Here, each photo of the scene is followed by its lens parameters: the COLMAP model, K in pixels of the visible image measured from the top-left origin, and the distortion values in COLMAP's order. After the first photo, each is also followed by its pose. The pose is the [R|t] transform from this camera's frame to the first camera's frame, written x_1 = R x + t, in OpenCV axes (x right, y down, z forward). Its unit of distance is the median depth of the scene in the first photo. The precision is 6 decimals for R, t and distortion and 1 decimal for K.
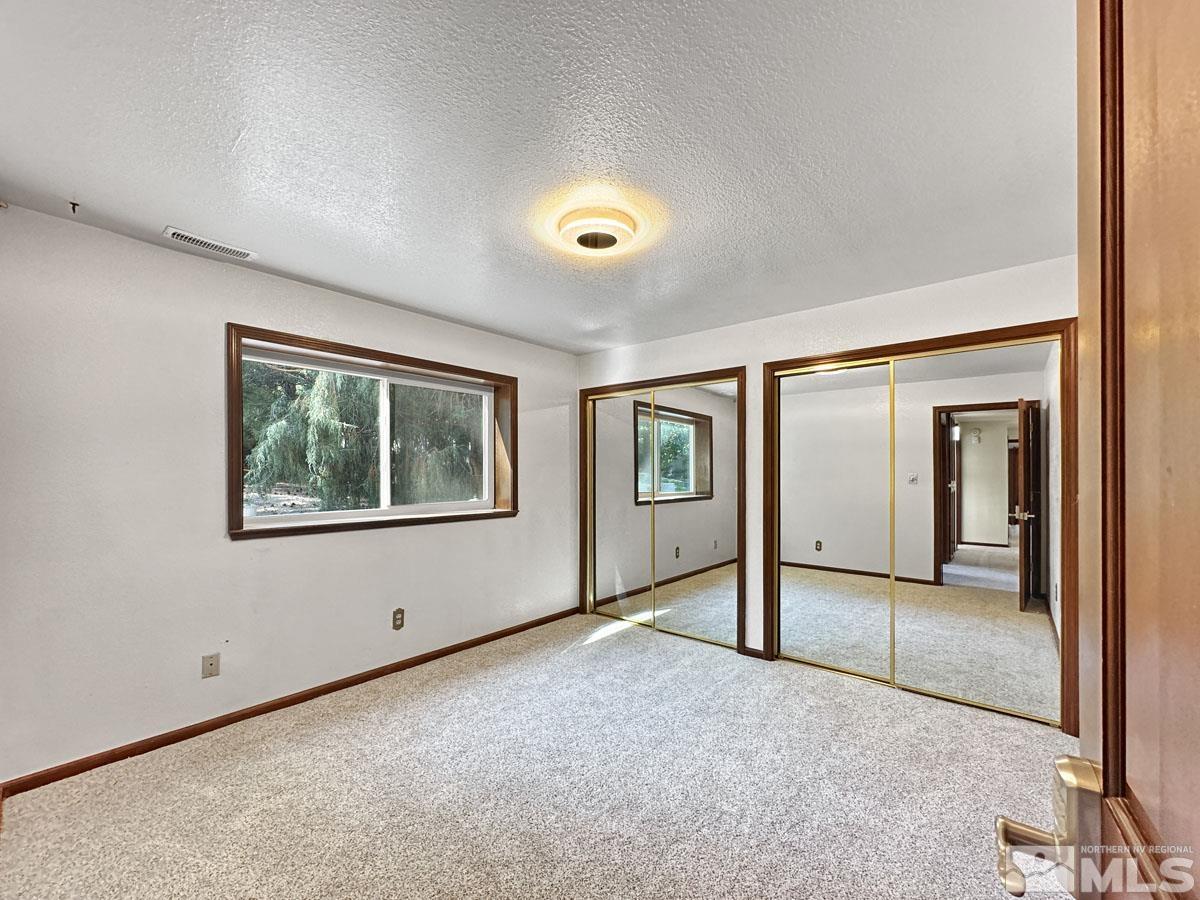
lens RADIAL K [[487.9, 0, 595.9], [0, 487.9, 473.3], [0, 0, 1]] dist [-0.003225, 0.000000]
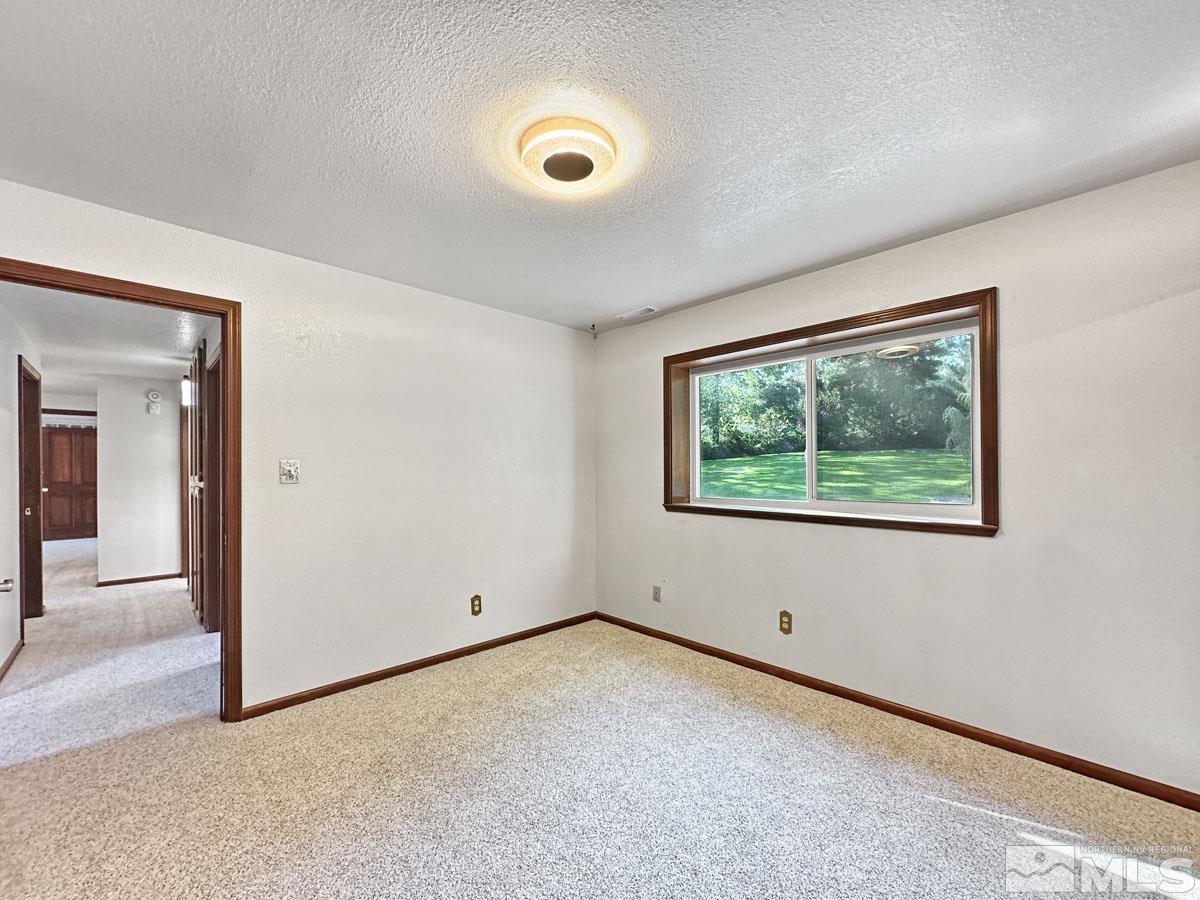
lens RADIAL K [[487.9, 0, 599.6], [0, 487.9, 462.7], [0, 0, 1]] dist [-0.003225, 0.000000]
pose [[-0.101411, -0.011098, -0.994783, 0.684488], [0.002436, 0.999932, -0.011404, 0.015008], [0.994842, -0.003579, -0.101377, 0.957369]]
